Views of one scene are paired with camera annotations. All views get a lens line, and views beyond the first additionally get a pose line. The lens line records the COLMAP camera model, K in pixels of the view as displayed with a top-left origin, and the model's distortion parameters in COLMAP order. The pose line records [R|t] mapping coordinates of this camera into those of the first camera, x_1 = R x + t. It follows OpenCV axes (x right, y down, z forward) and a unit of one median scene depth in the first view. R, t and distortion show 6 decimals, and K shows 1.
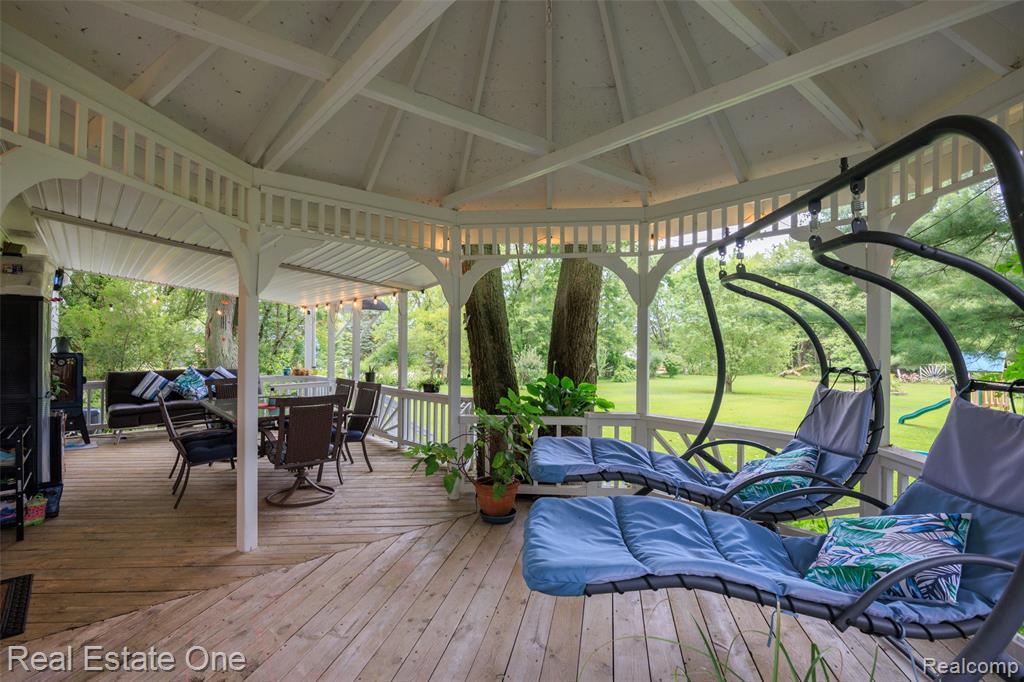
lens RADIAL K [[509.1, 0, 511.7], [0, 509.1, 341.4], [0, 0, 1]] dist [-0.001167, -0.001188]
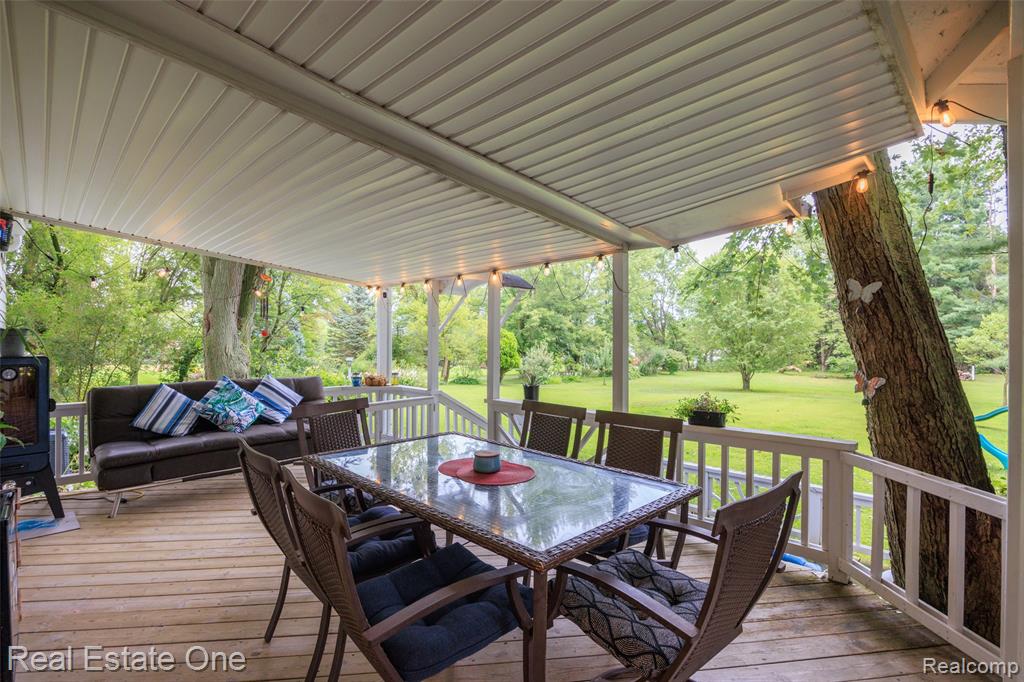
lens RADIAL K [[509.1, 0, 510.7], [0, 509.1, 335.1], [0, 0, 1]] dist [-0.001167, -0.001188]
pose [[0.998531, -0.000992, 0.054173, -0.288596], [0.001204, 0.999992, -0.003879, 0.001120], [-0.054168, 0.003939, 0.998524, 0.324402]]
